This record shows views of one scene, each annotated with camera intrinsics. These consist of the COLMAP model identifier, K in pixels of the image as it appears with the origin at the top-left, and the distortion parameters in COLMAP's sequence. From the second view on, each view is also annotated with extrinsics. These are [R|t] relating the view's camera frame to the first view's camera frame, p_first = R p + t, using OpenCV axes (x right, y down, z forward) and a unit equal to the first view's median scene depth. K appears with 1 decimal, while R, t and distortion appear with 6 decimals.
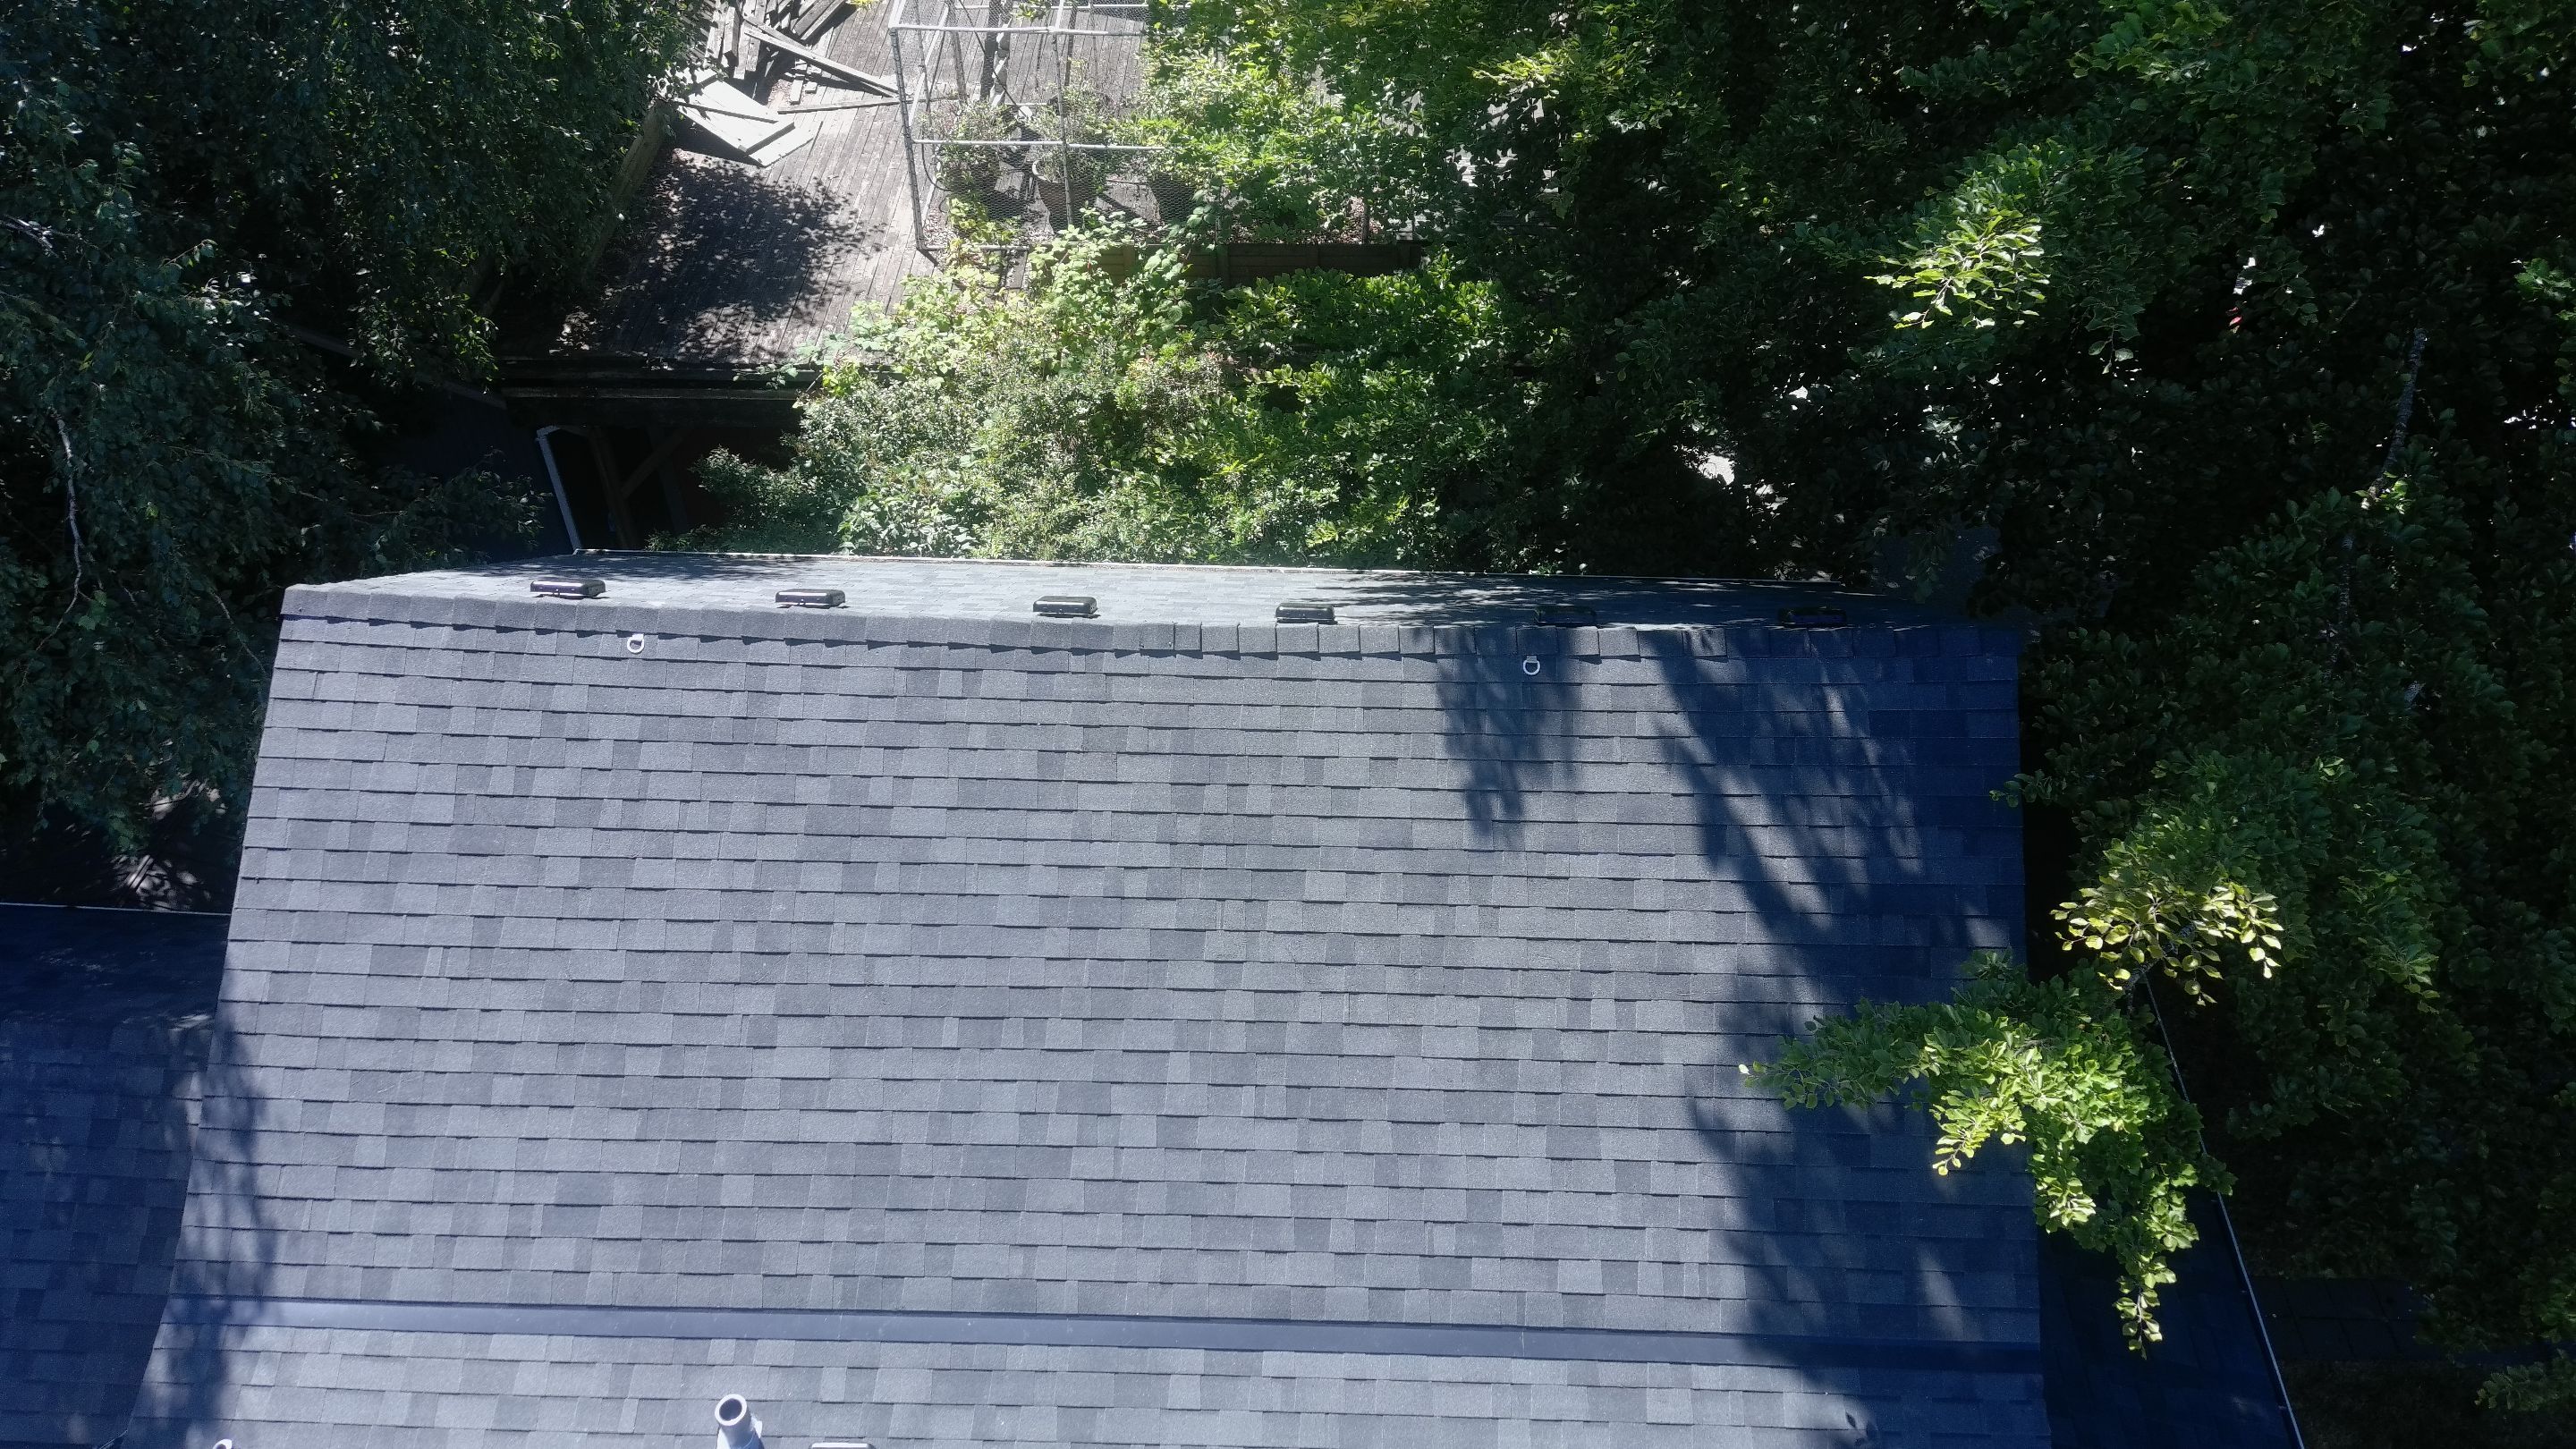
lens RADIAL K [[2013.2, 0, 1281.0], [0, 2013.2, 712.2], [0, 0, 1]] dist [0.117185, -0.181350]
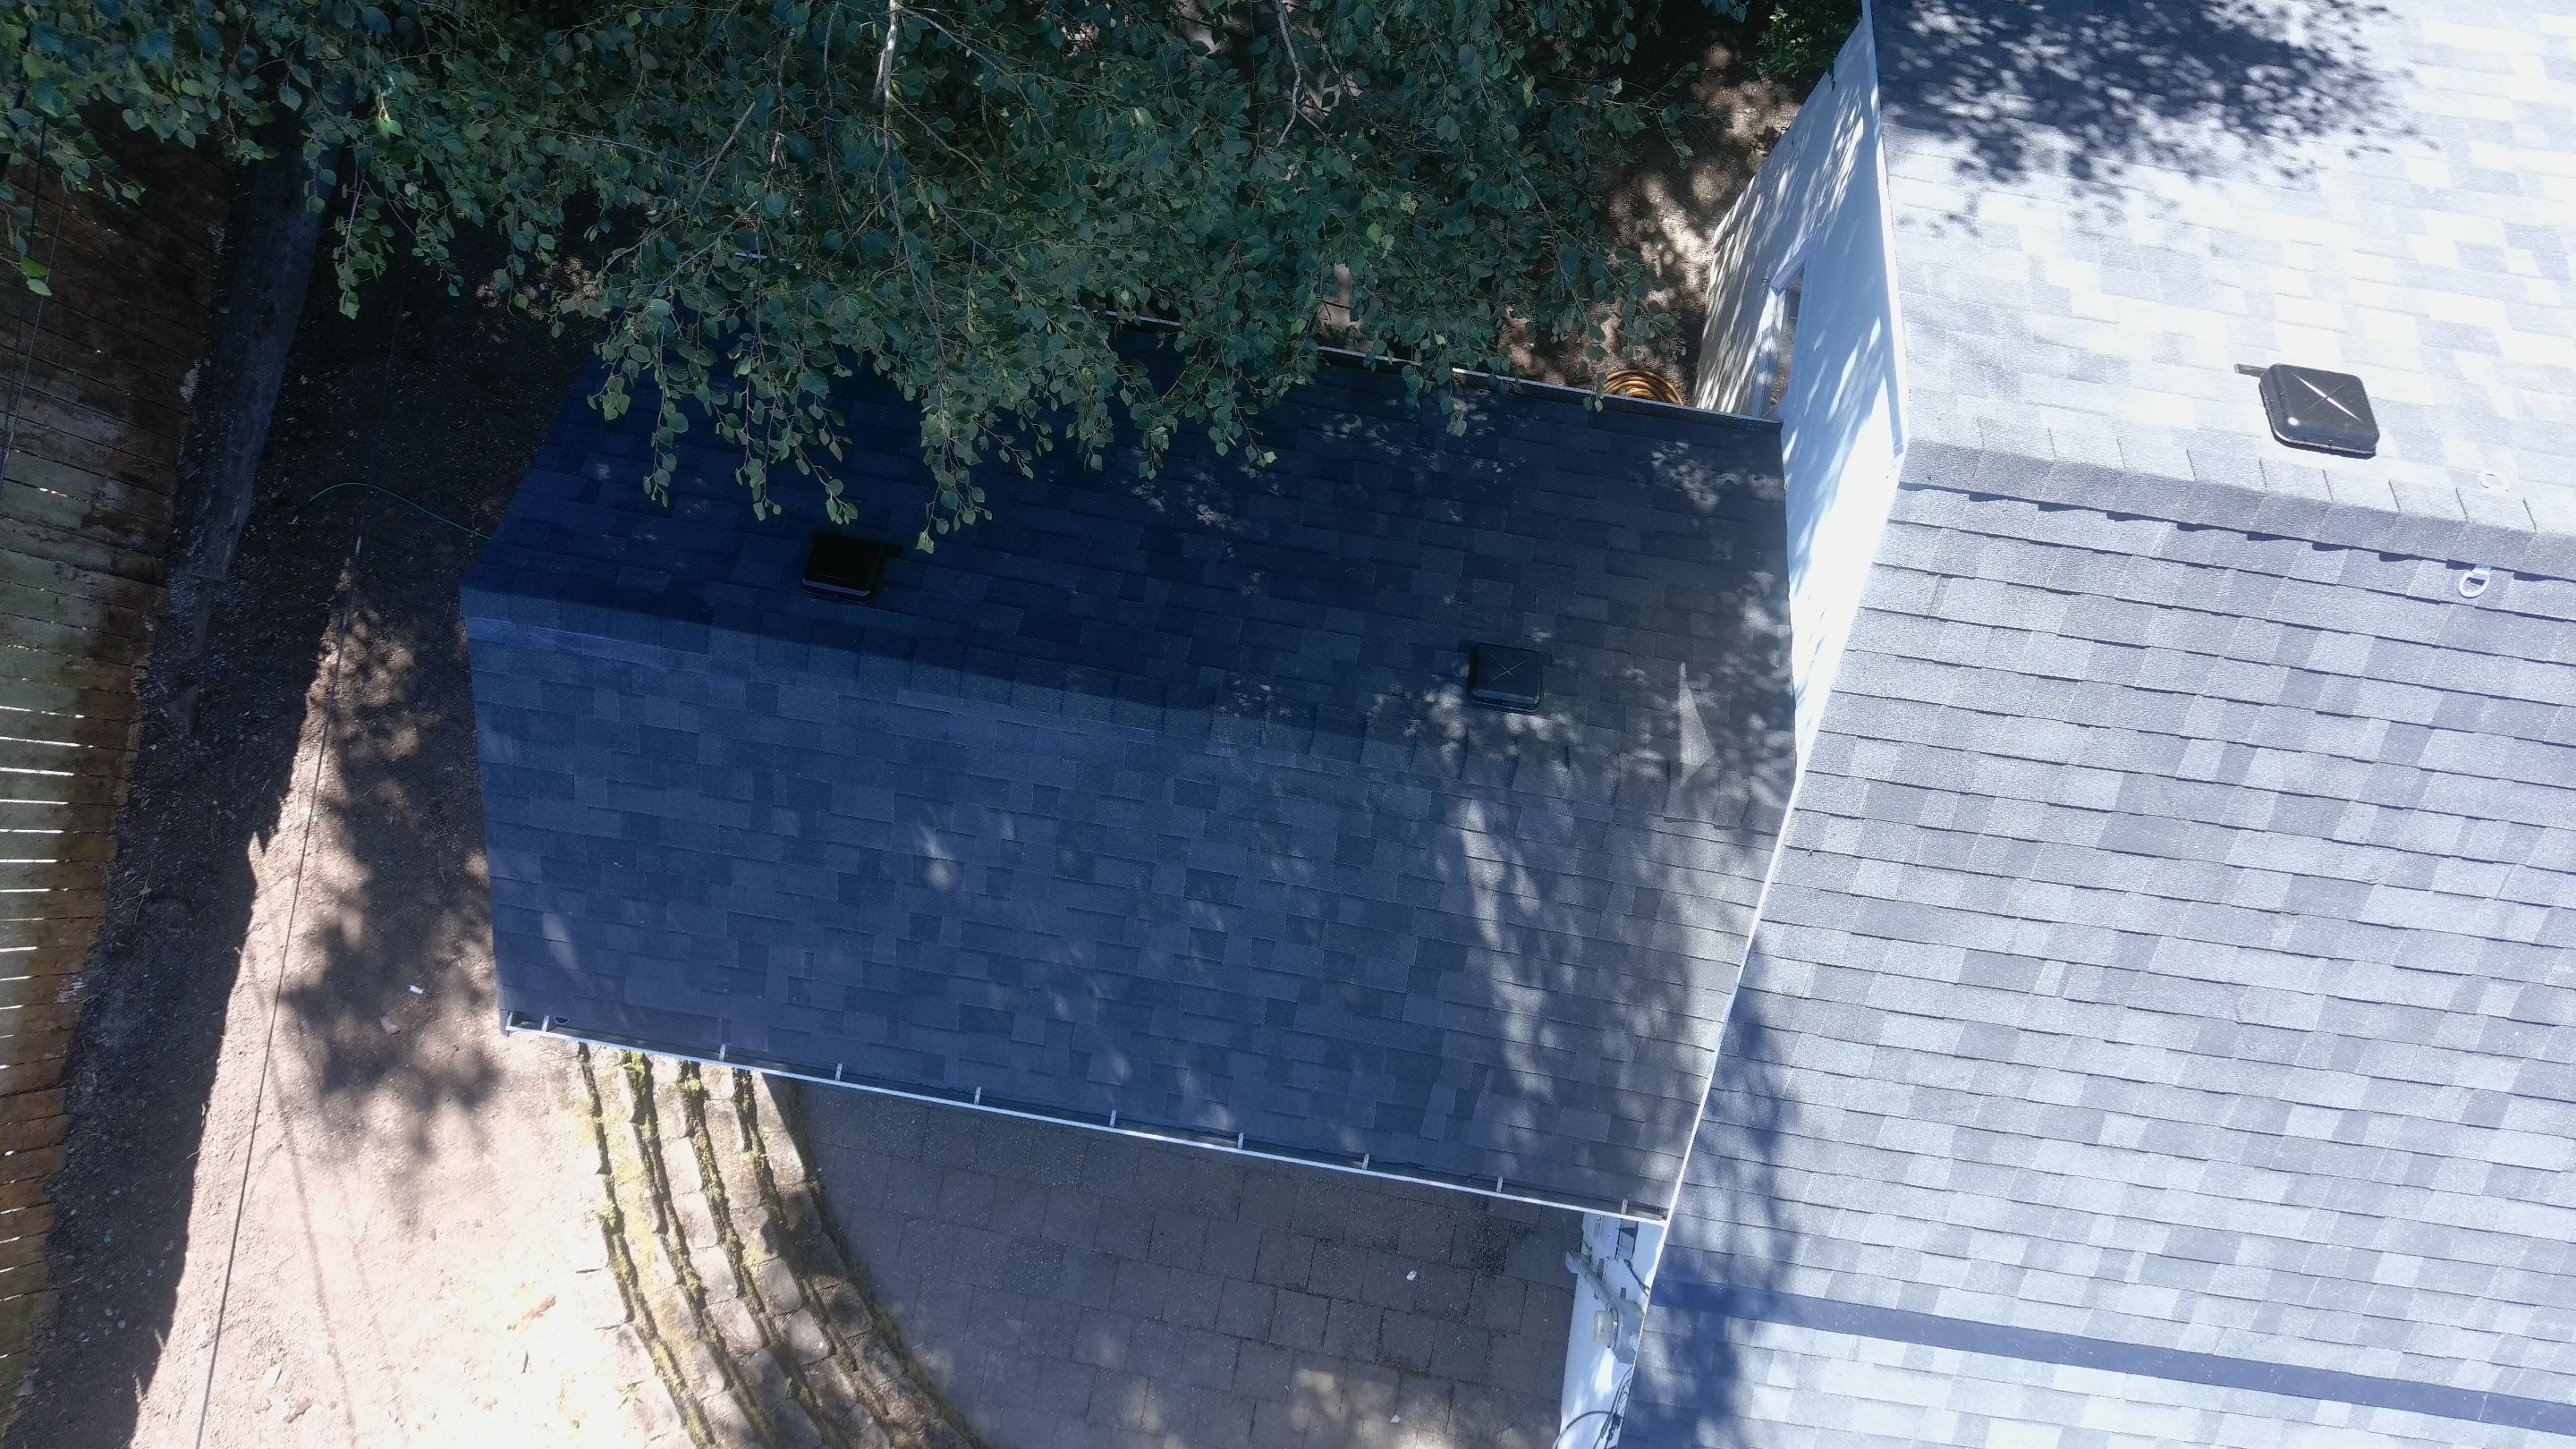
lens RADIAL K [[2013.2, 0, 1281.0], [0, 2013.2, 712.2], [0, 0, 1]] dist [0.117185, -0.181350]
pose [[0.995191, 0.097870, 0.004057, -0.684678], [-0.074280, 0.727019, 0.682588, -0.403121], [0.063855, -0.679607, 0.730792, 0.525182]]
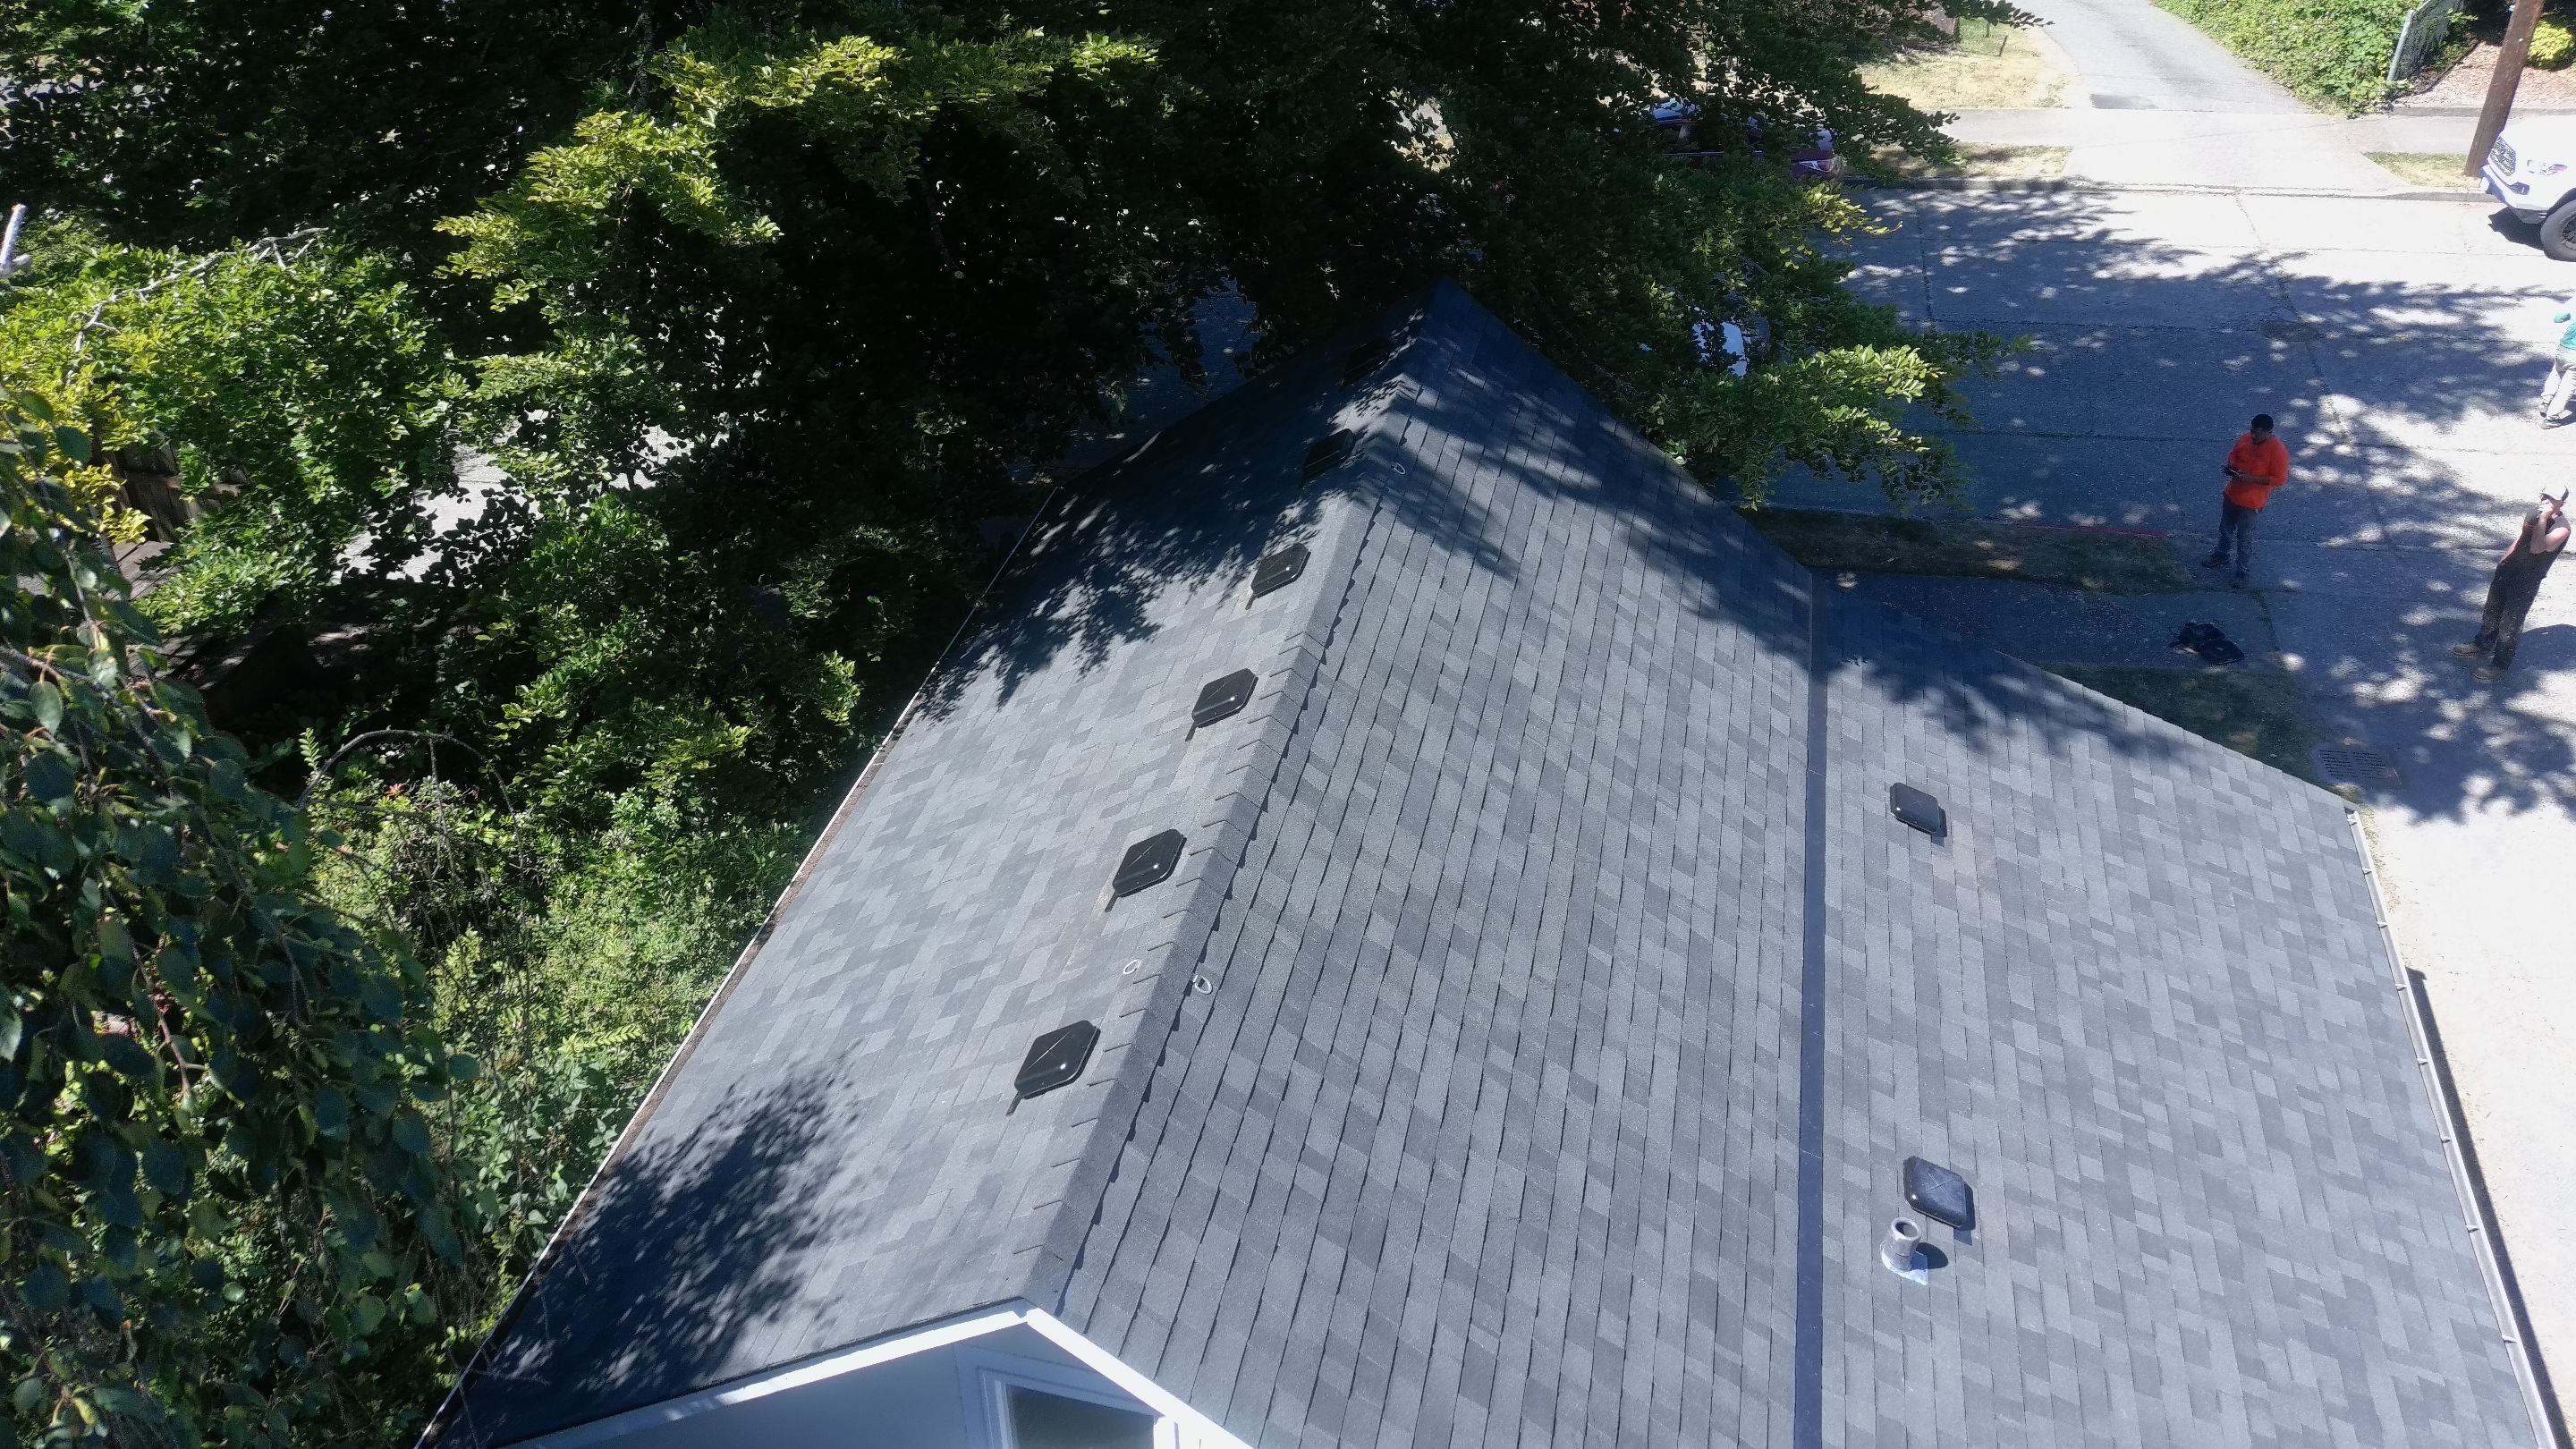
lens RADIAL K [[2013.2, 0, 1281.0], [0, 2013.2, 712.2], [0, 0, 1]] dist [0.117185, -0.181350]
pose [[0.186750, -0.575335, 0.796312, -0.928883], [0.660421, 0.673611, 0.331802, -0.371132], [-0.727302, 0.463937, 0.505761, 0.522660]]
